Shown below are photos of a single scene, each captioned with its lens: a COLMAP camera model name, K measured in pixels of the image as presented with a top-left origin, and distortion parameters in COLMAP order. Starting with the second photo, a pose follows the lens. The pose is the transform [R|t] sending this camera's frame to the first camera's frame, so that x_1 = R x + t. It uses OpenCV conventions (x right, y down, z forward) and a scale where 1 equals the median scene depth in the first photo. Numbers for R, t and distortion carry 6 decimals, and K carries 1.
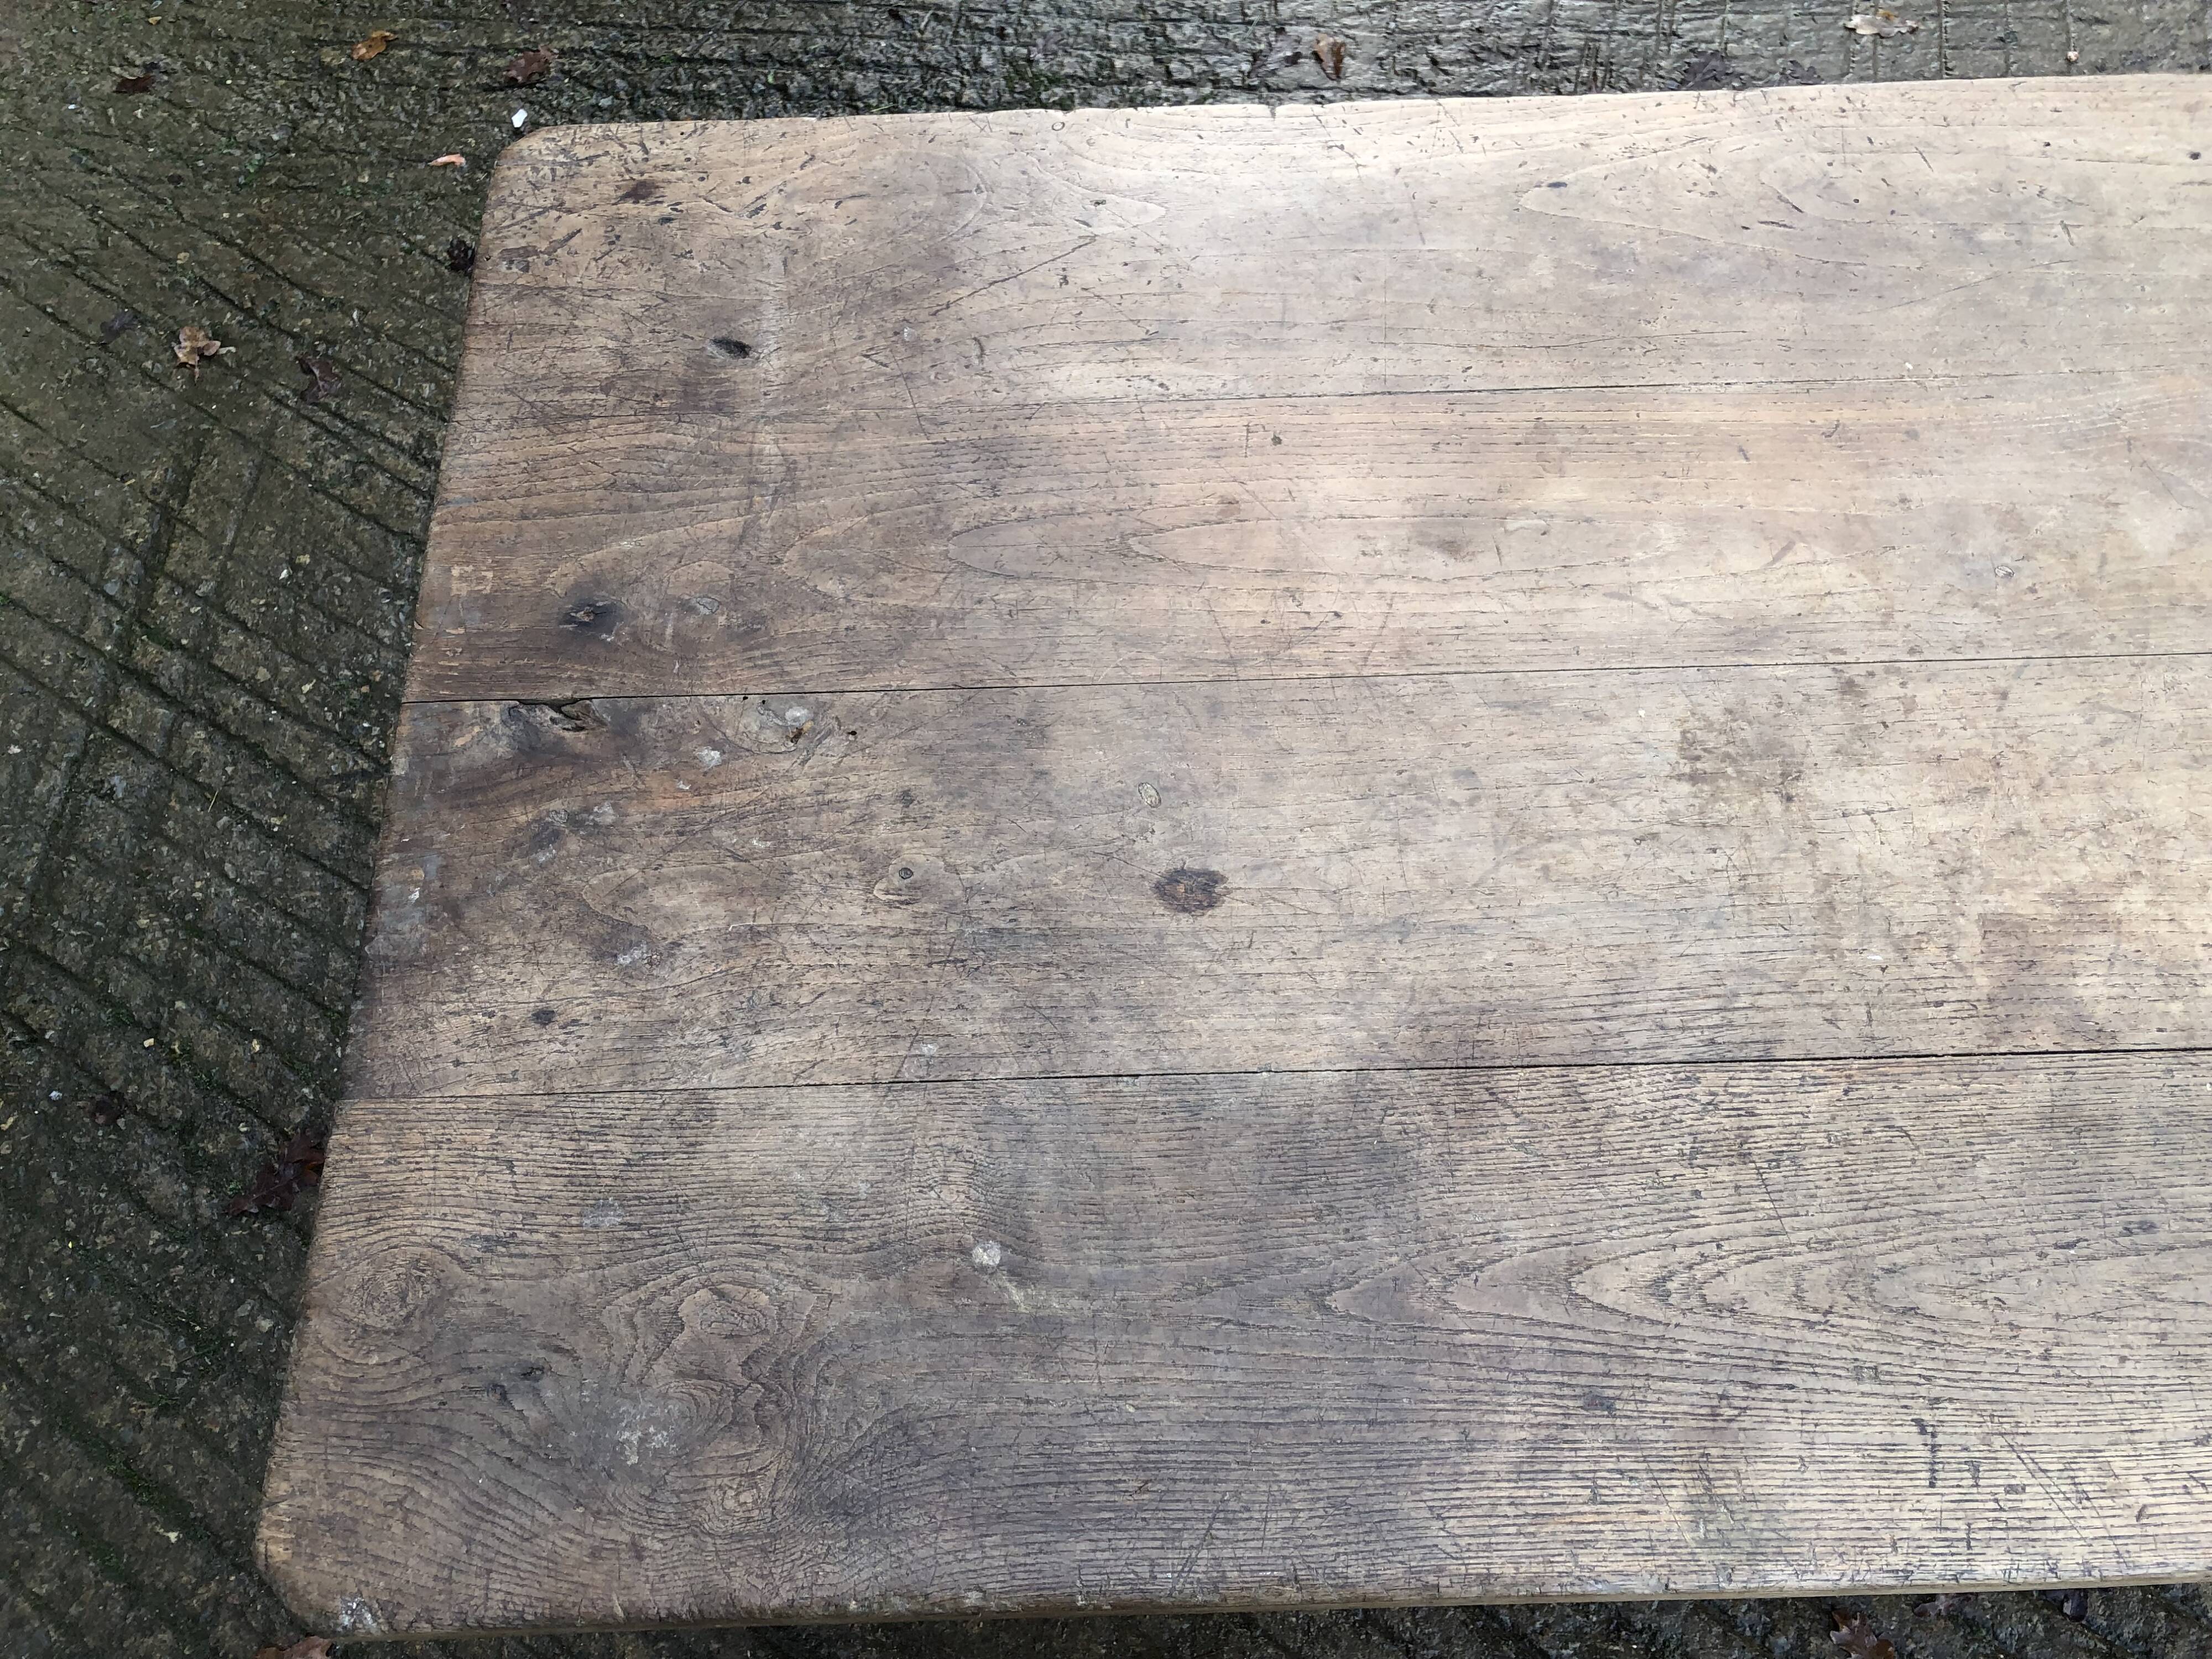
lens RADIAL K [[1824.9, 0, 1090.3], [0, 1824.9, 808.0], [0, 0, 1]] dist [0.015768, 0.001191]
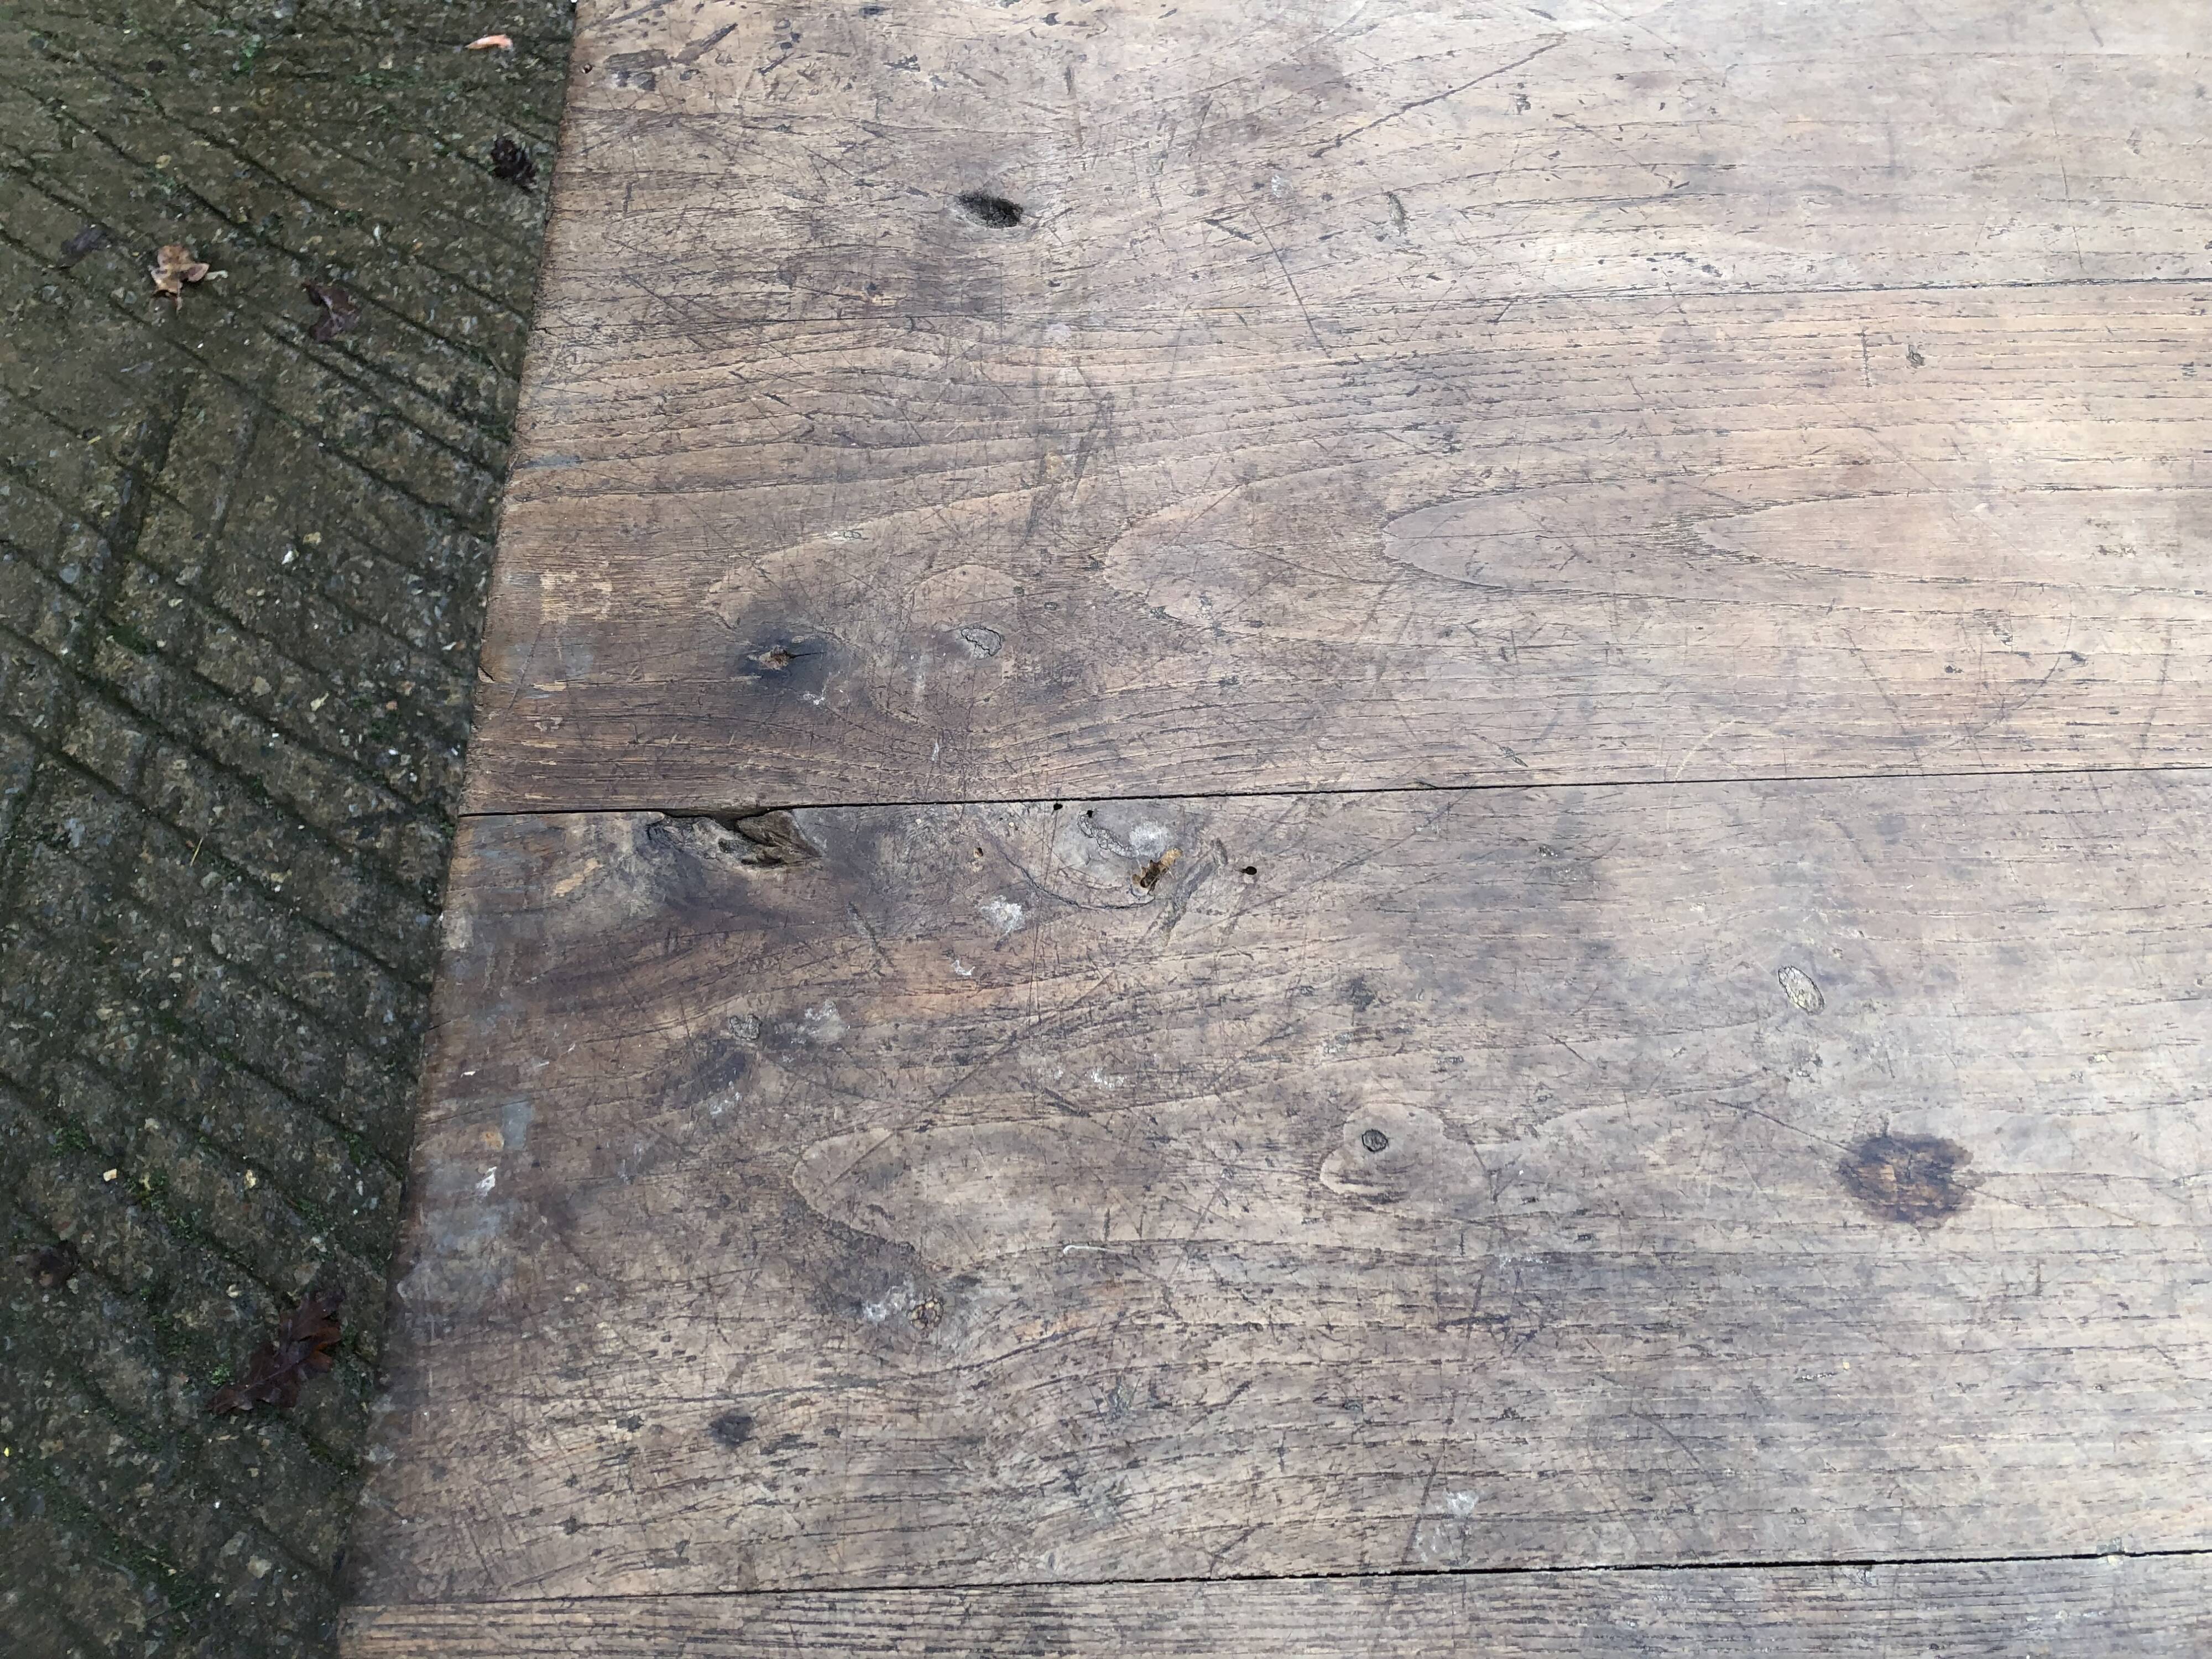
lens RADIAL K [[1824.9, 0, 1094.7], [0, 1824.9, 803.0], [0, 0, 1]] dist [0.015768, 0.001191]
pose [[0.999954, 0.002466, -0.009321, -0.170103], [-0.002320, 0.999874, 0.015693, -0.069576], [0.009359, -0.015670, 0.999833, 0.424390]]
